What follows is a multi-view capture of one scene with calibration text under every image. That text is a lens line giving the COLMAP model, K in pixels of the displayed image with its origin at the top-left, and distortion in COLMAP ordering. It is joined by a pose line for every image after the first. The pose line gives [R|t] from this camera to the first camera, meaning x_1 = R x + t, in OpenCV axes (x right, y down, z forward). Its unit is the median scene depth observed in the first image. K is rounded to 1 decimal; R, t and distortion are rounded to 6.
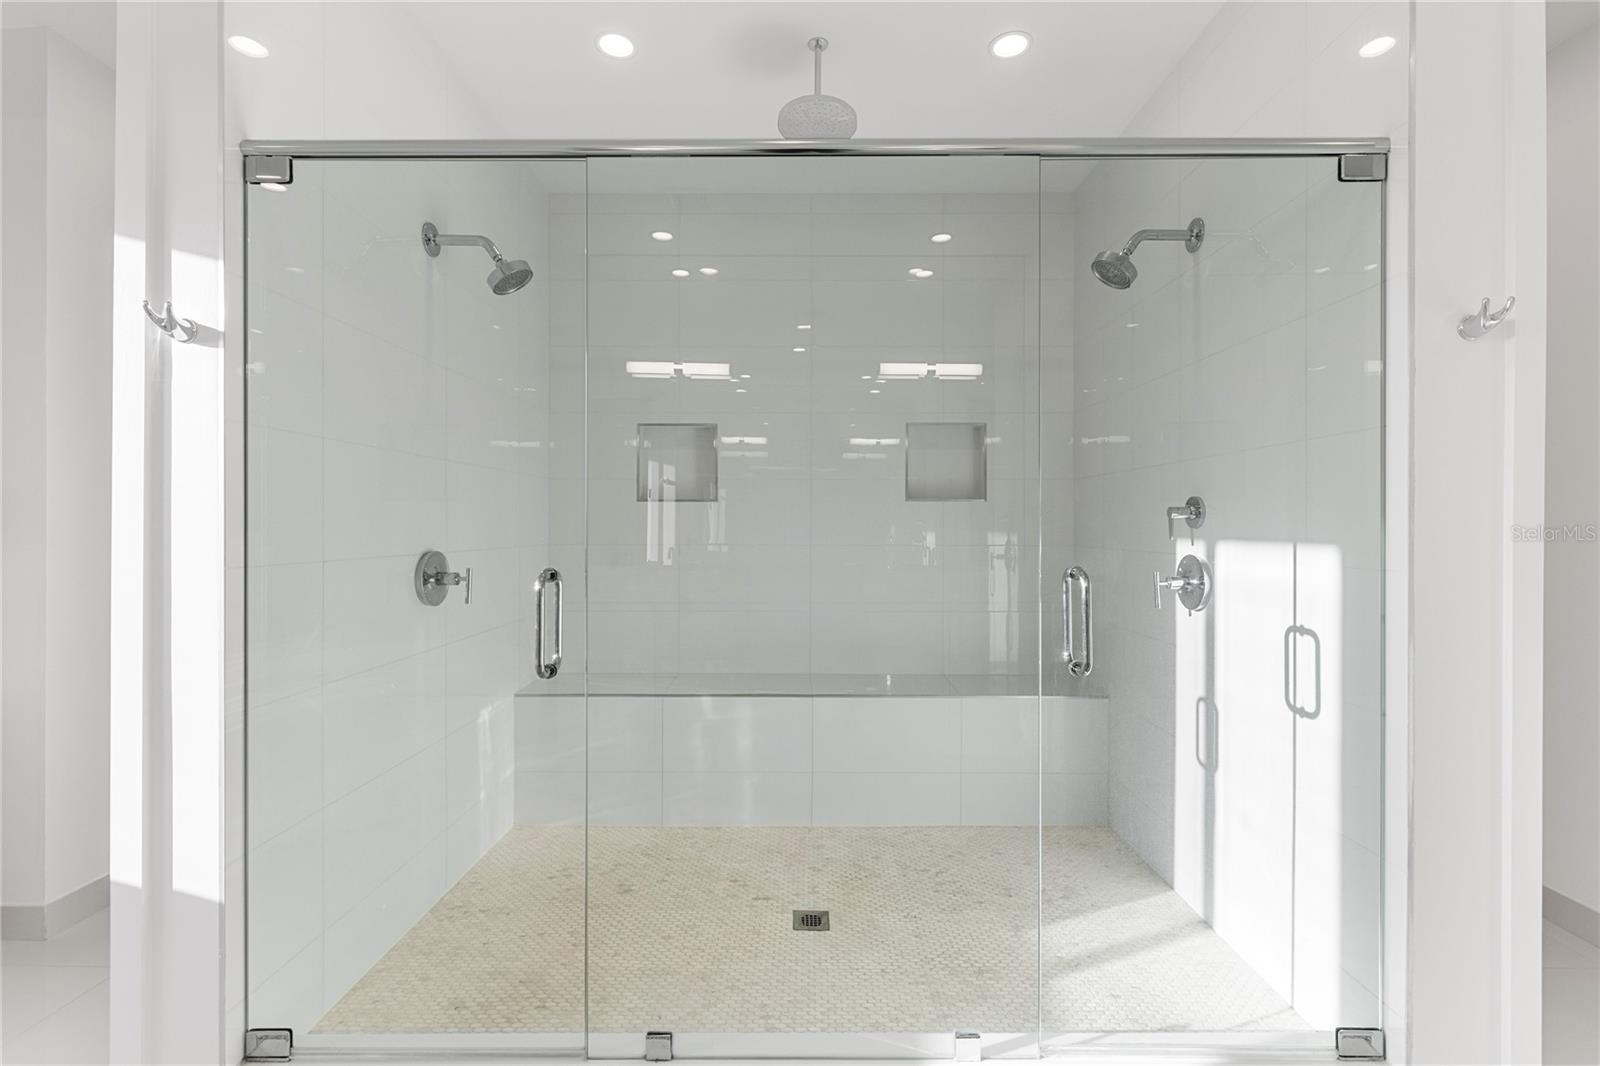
lens RADIAL K [[722.8, 0, 792.7], [0, 722.8, 532.3], [0, 0, 1]] dist [0.004235, -0.000601]
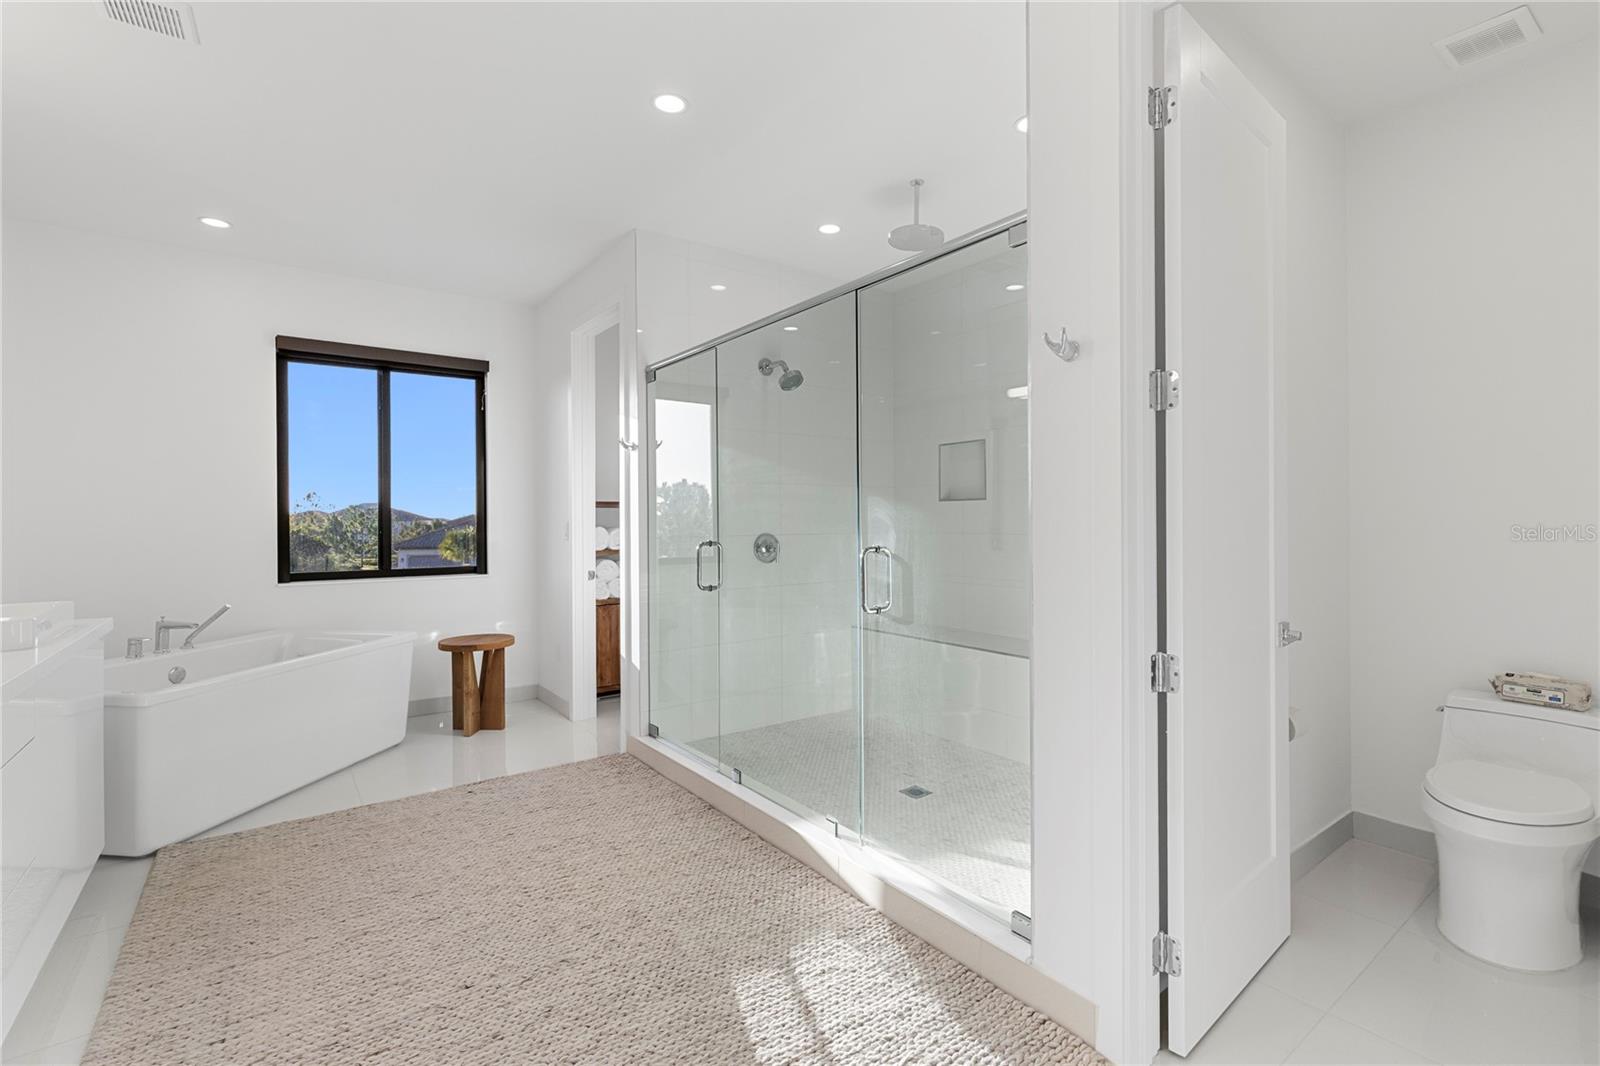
lens RADIAL K [[722.8, 0, 802.5], [0, 722.8, 523.3], [0, 0, 1]] dist [0.004235, -0.000601]
pose [[0.610566, 0.006128, -0.791942, 1.029450], [-0.002371, 0.999980, 0.005910, -0.011043], [0.791962, -0.001731, 0.610568, -0.064013]]
